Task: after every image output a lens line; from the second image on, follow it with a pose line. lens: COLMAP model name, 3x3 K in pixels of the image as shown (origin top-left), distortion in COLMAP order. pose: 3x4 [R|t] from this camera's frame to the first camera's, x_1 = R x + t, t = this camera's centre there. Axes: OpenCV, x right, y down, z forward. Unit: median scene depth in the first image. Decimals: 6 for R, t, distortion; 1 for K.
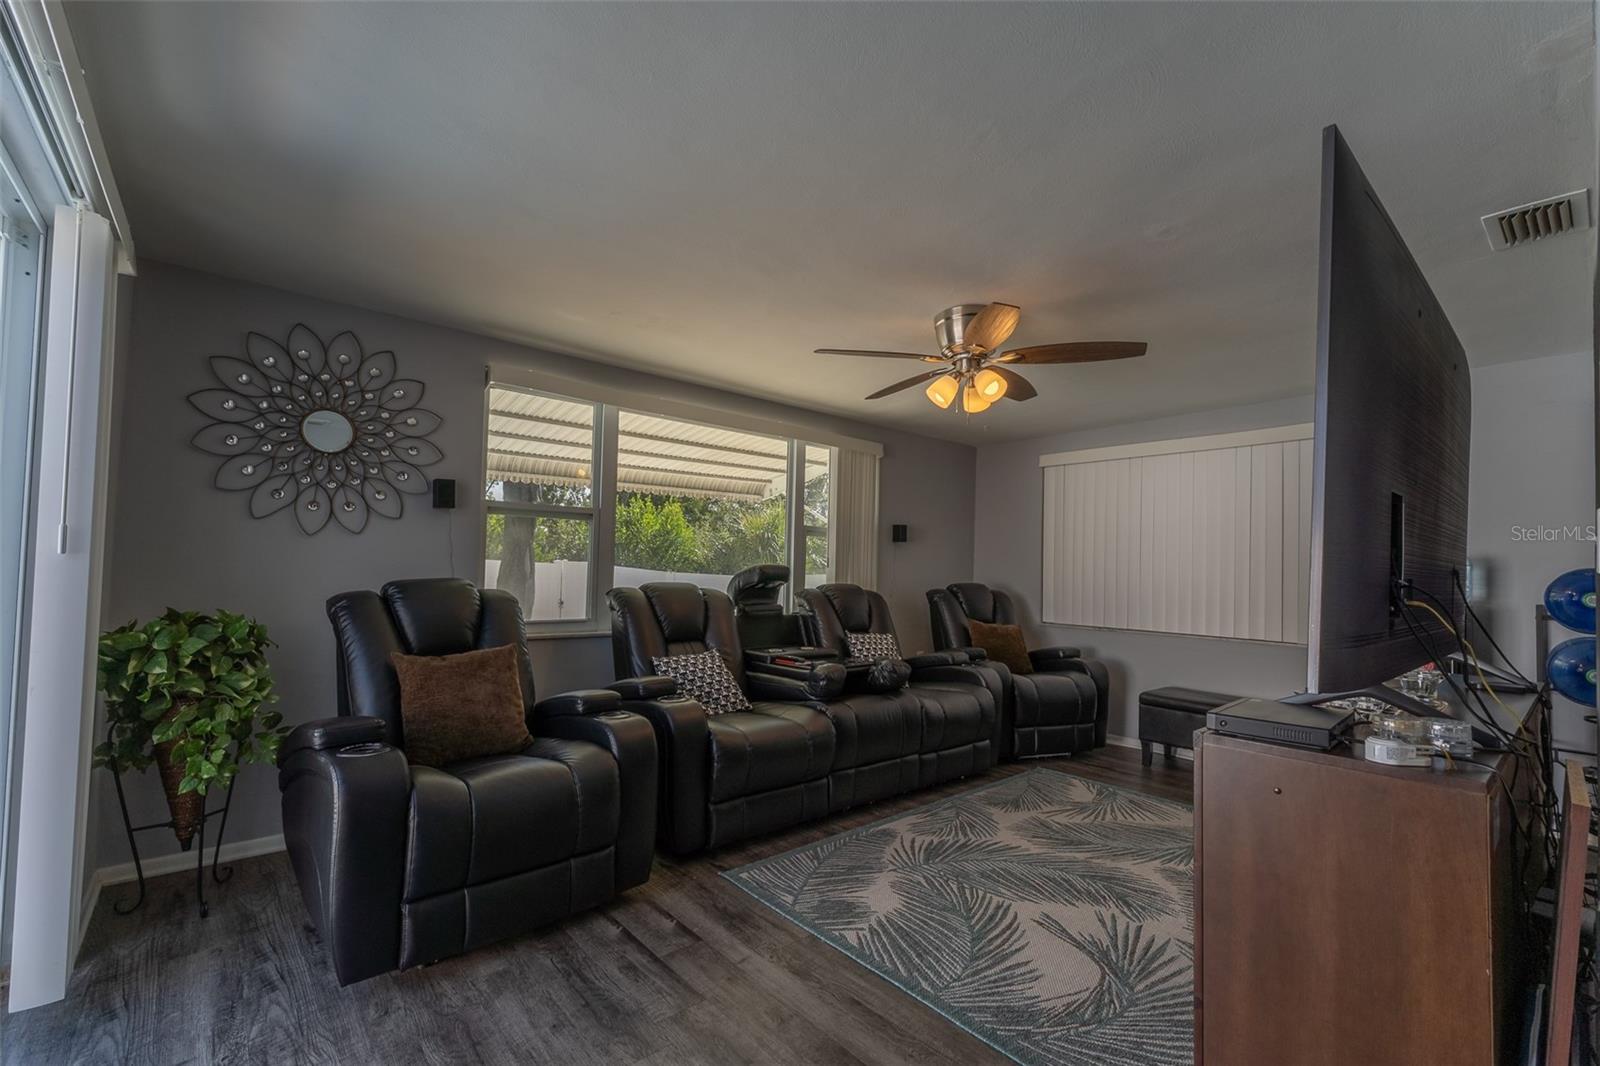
lens RADIAL K [[677.2, 0, 800.0], [0, 677.2, 533.0], [0, 0, 1]] dist [0.000405, 0.007860]
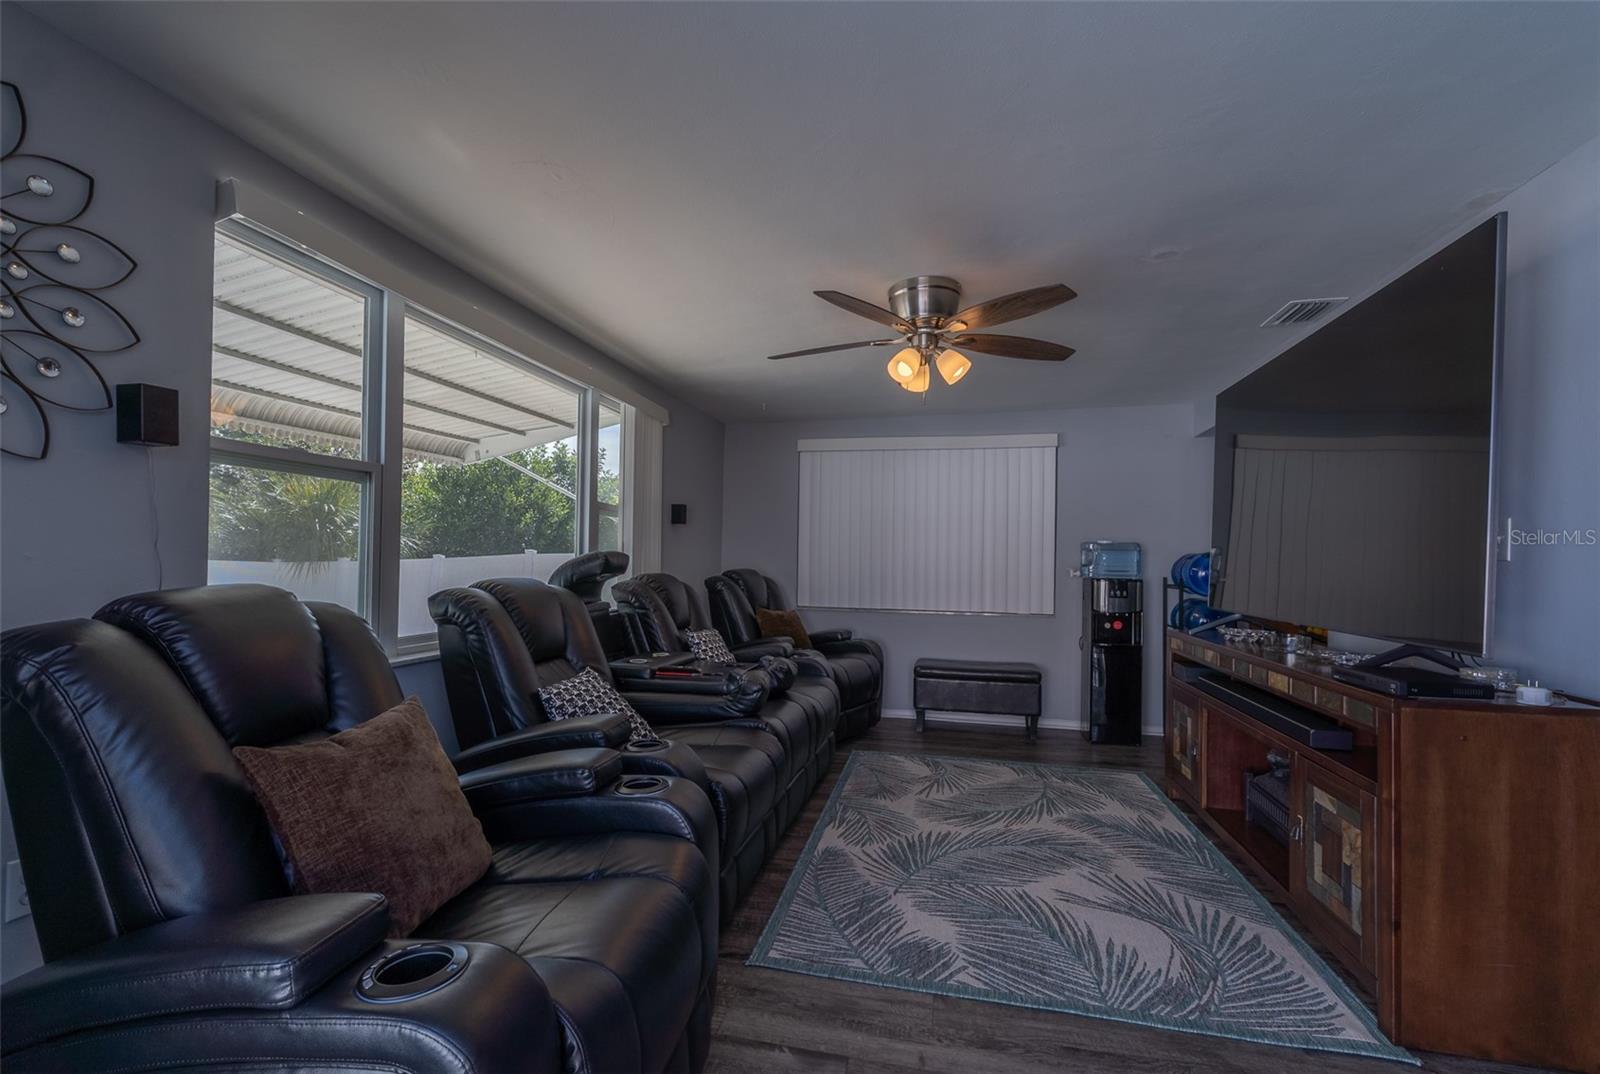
lens RADIAL K [[696.7, 0, 800.0], [0, 696.7, 537.0], [0, 0, 1]] dist [-0.000197, 0.004979]
pose [[0.805924, 0.008378, 0.591960, -0.458871], [-0.028835, 0.999269, 0.025114, 0.005107], [-0.591316, -0.037309, 0.805576, 0.305218]]
